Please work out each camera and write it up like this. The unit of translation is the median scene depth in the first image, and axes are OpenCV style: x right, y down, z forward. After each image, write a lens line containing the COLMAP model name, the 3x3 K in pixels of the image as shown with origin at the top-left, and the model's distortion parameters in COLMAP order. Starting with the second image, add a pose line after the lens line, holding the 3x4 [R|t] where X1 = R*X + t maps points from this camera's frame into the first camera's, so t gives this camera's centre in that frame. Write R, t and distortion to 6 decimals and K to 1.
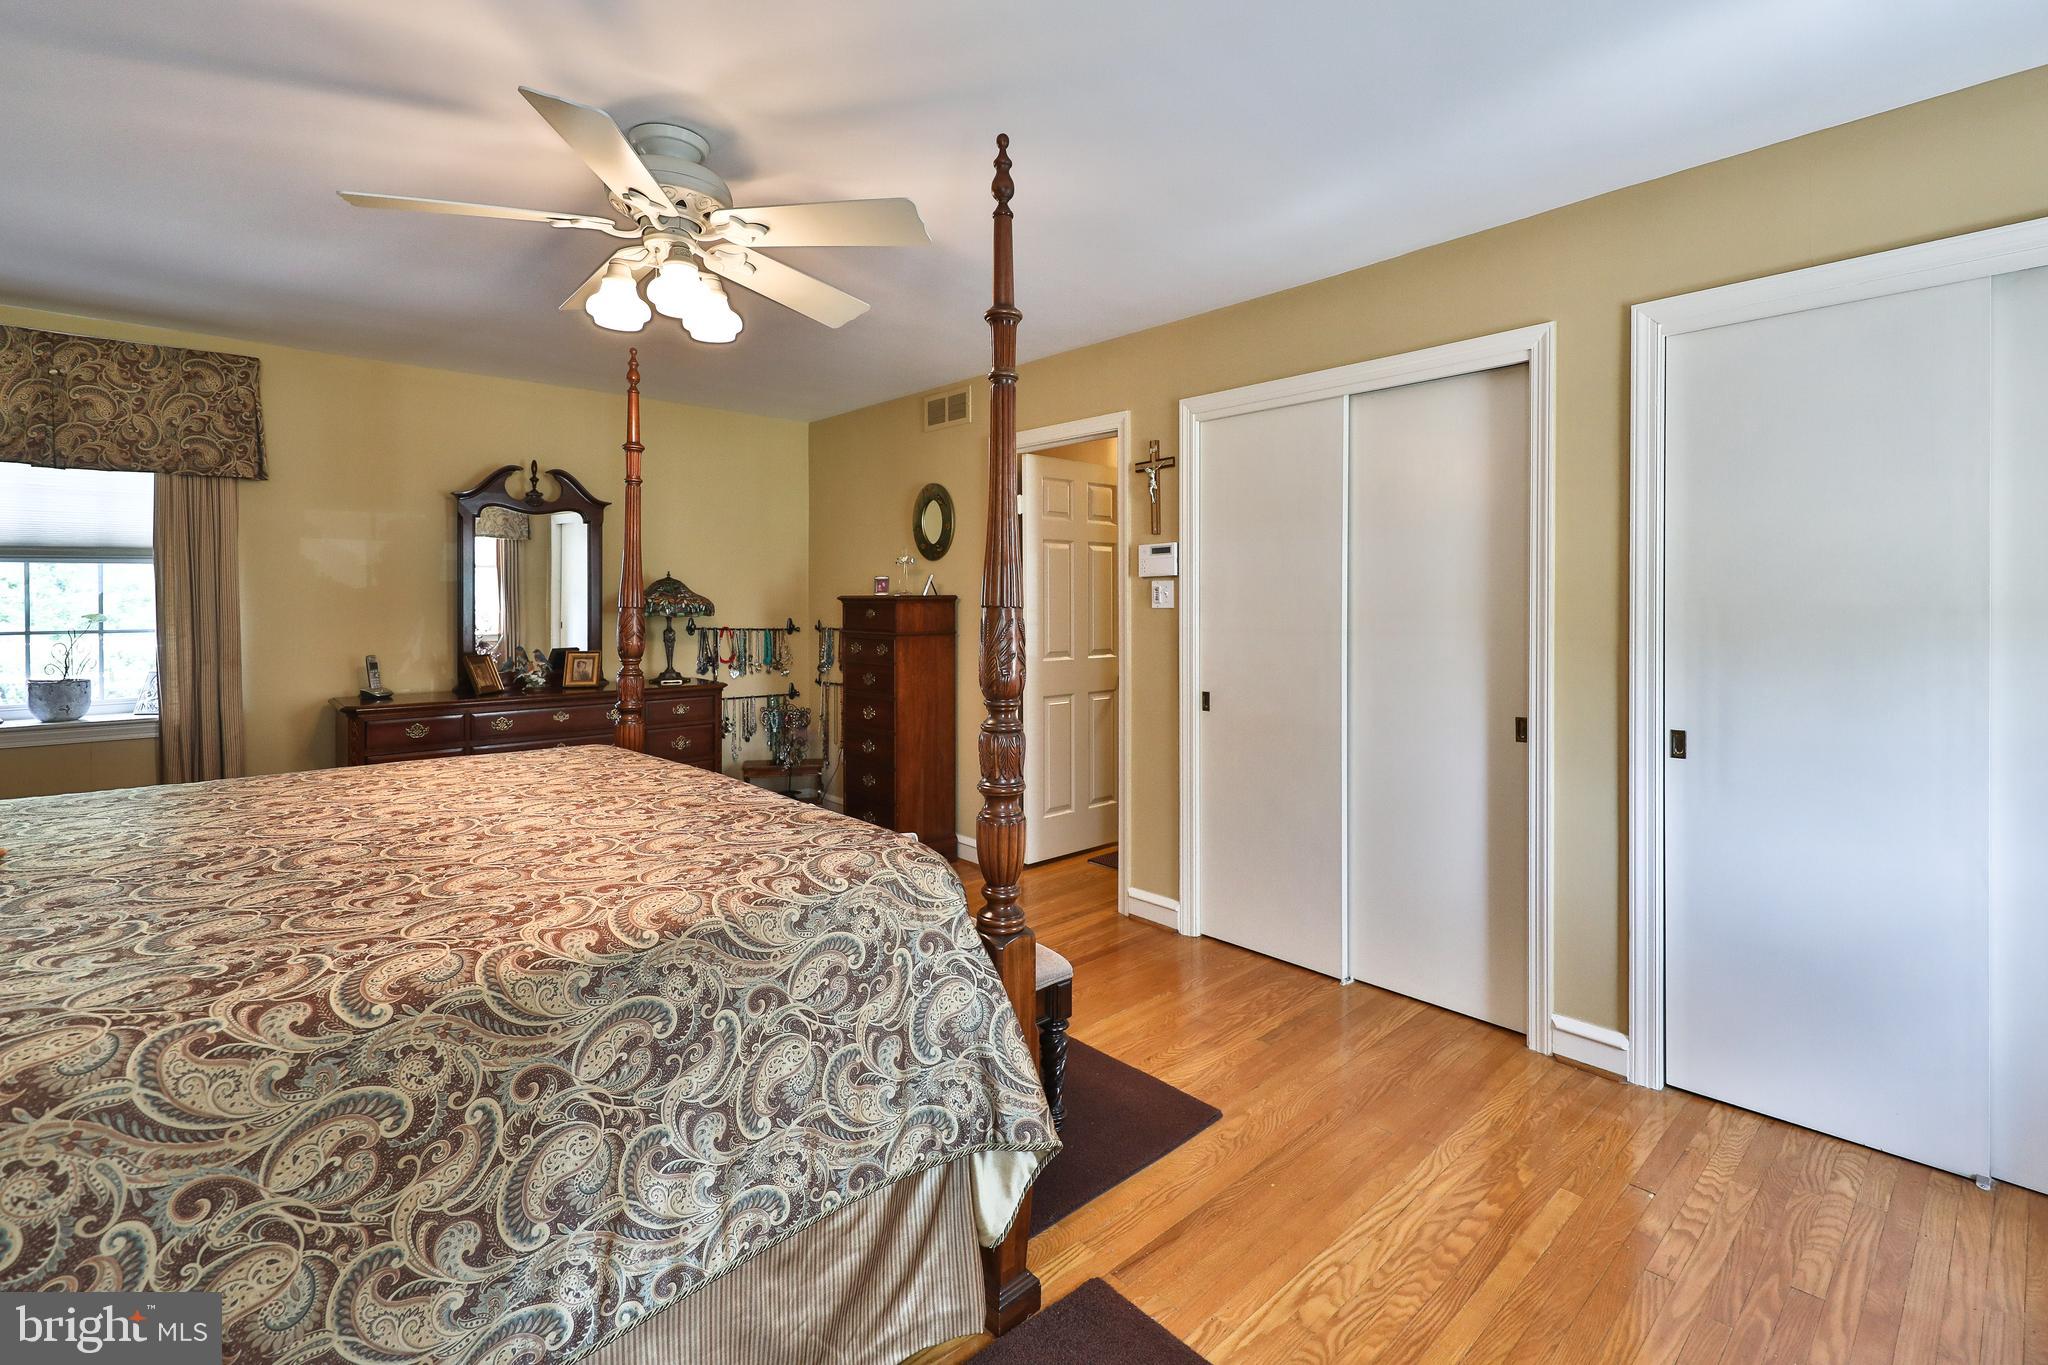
lens RADIAL K [[917.4, 0, 1027.4], [0, 917.4, 613.8], [0, 0, 1]] dist [0.000368, -0.000216]
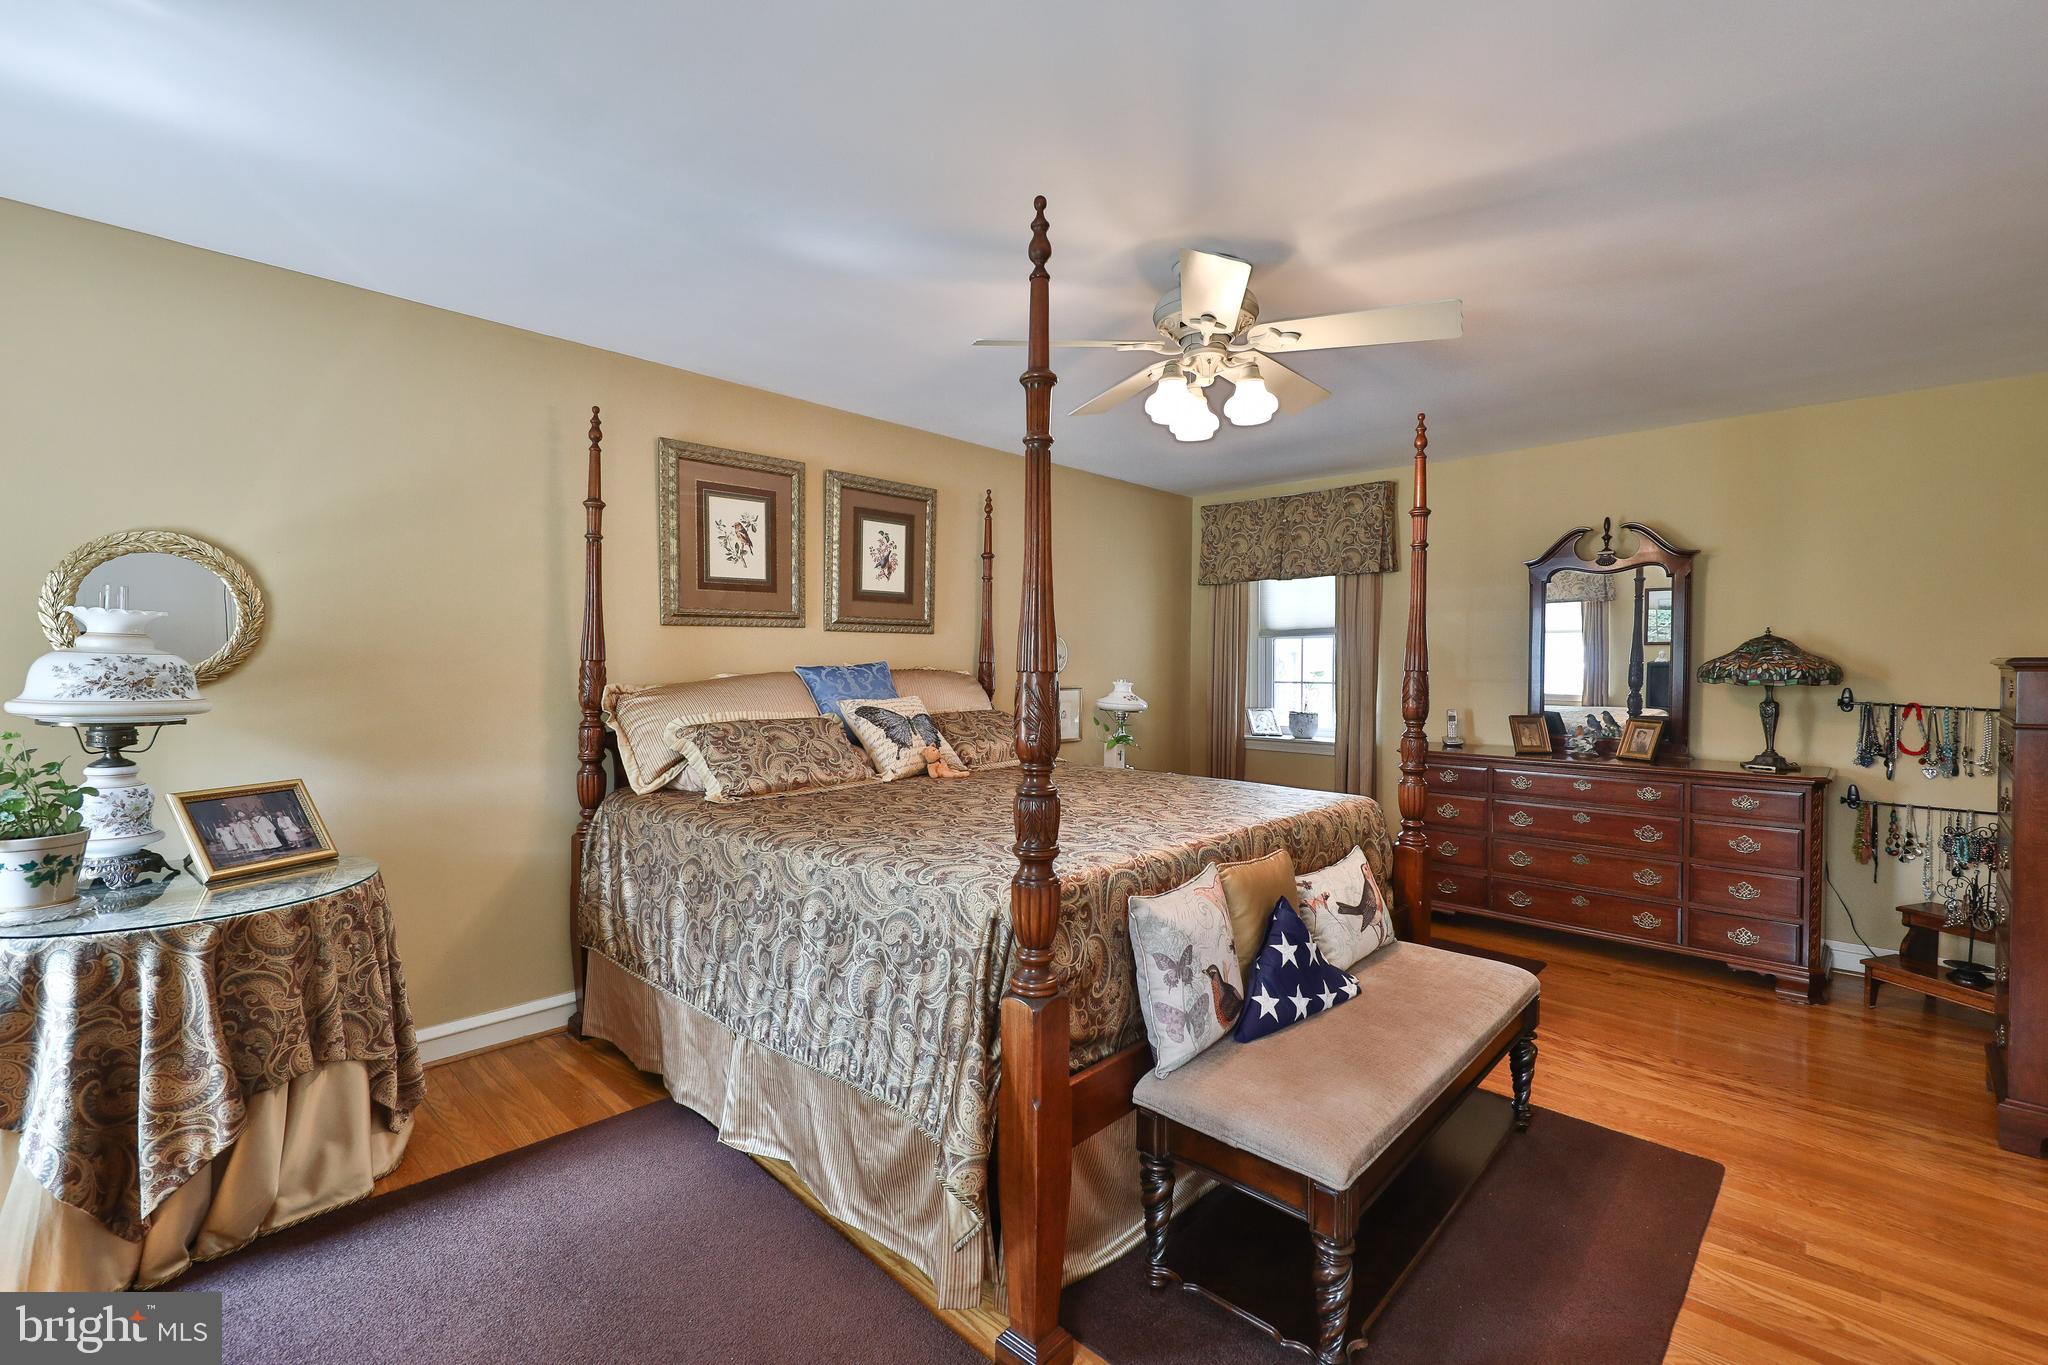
lens RADIAL K [[865.8, 0, 1024.0], [0, 865.8, 682.5], [0, 0, 1]] dist [-0.003617, -0.001184]
pose [[0.058797, 0.027579, -0.997889, 0.418808], [-0.016896, 0.999503, 0.026628, -0.010606], [0.998127, 0.015295, 0.059234, 0.427839]]
